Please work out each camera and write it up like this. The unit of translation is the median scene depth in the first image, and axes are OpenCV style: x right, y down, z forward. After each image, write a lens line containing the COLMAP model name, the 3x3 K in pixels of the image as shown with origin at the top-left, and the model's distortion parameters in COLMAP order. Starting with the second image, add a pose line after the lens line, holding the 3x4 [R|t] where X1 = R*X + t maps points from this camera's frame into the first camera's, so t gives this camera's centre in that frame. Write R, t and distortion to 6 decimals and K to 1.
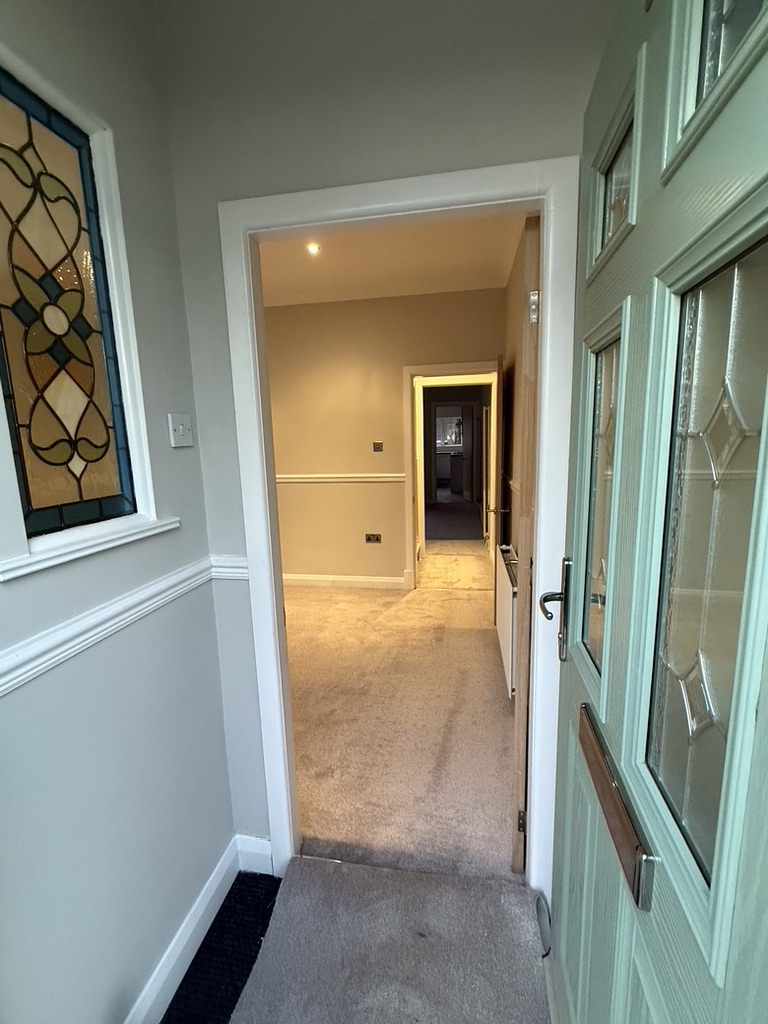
lens RADIAL K [[455.9, 0, 384.0], [0, 455.9, 512.0], [0, 0, 1]] dist [0.001107, 0.000057]
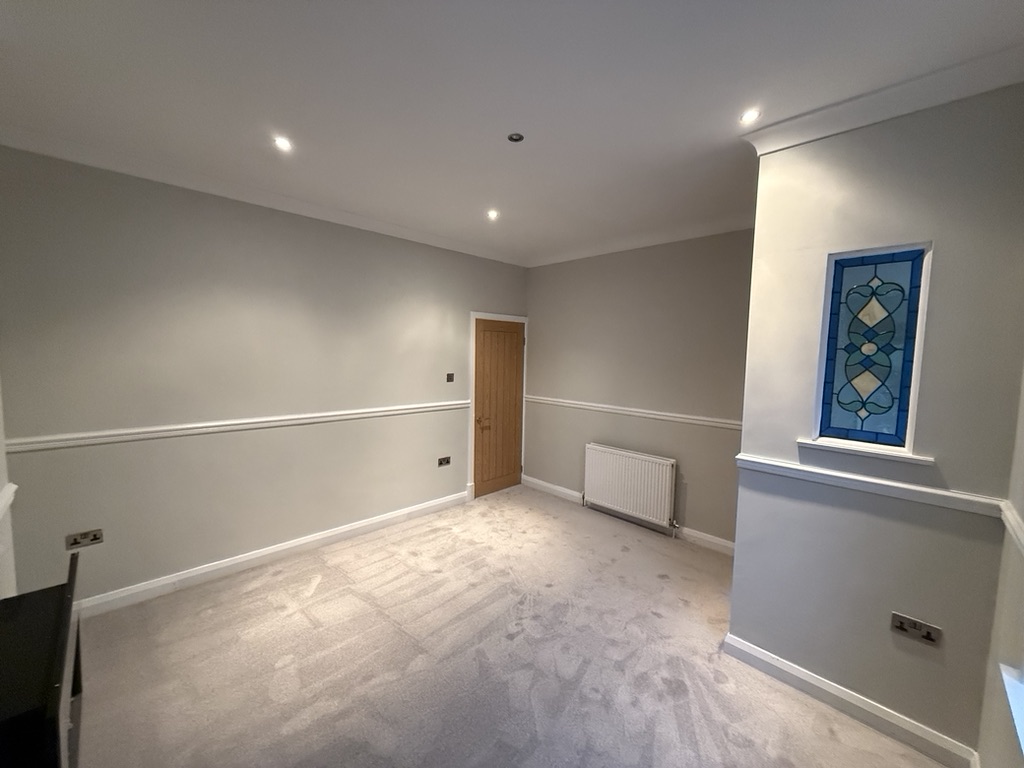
lens RADIAL K [[405.5, 0, 512.0], [0, 405.5, 384.0], [0, 0, 1]] dist [0.001270, -0.000023]
pose [[0.562396, -0.028616, 0.826372, -0.804357], [0.101704, 0.994206, -0.034787, -0.083678], [-0.820589, 0.103609, 0.562049, 0.342669]]
